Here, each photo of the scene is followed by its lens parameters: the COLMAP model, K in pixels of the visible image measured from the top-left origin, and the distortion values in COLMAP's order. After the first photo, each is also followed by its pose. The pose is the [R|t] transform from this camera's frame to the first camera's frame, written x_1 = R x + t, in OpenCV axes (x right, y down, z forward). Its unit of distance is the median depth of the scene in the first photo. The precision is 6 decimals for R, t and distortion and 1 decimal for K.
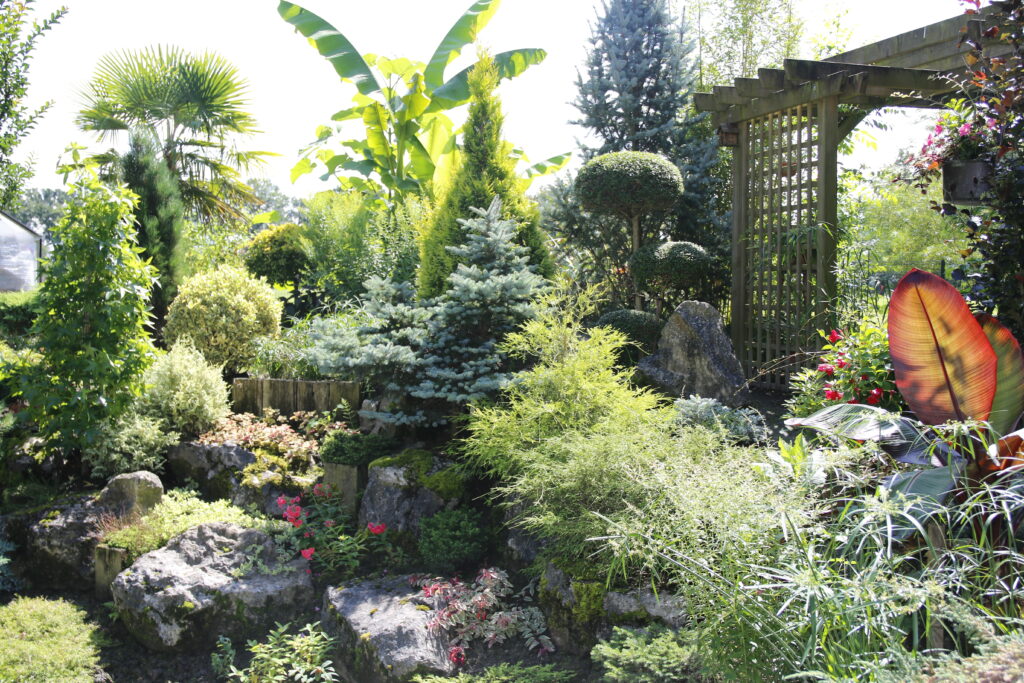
lens RADIAL K [[1318.9, 0, 512.0], [0, 1318.9, 341.5], [0, 0, 1]] dist [0.023063, 0.447082]
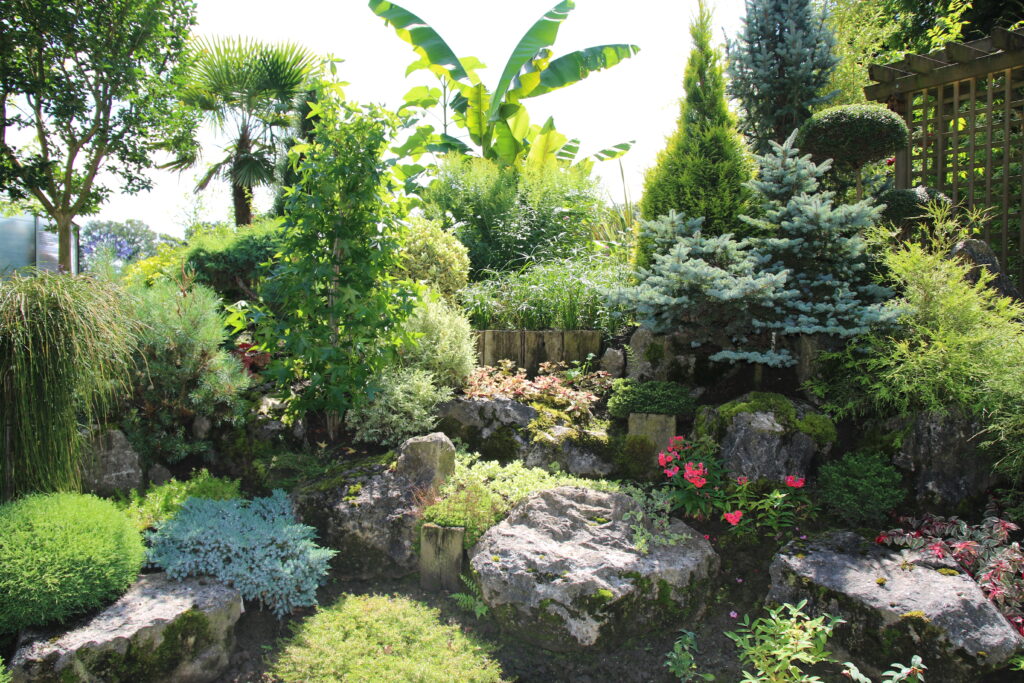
lens RADIAL K [[830.2, 0, 512.0], [0, 830.2, 341.5], [0, 0, 1]] dist [-0.127197, 0.127364]
pose [[0.954981, -0.021080, 0.295916, -0.388731], [0.020556, 0.999777, 0.004880, 0.037934], [-0.295953, 0.001423, 0.955201, 0.480110]]
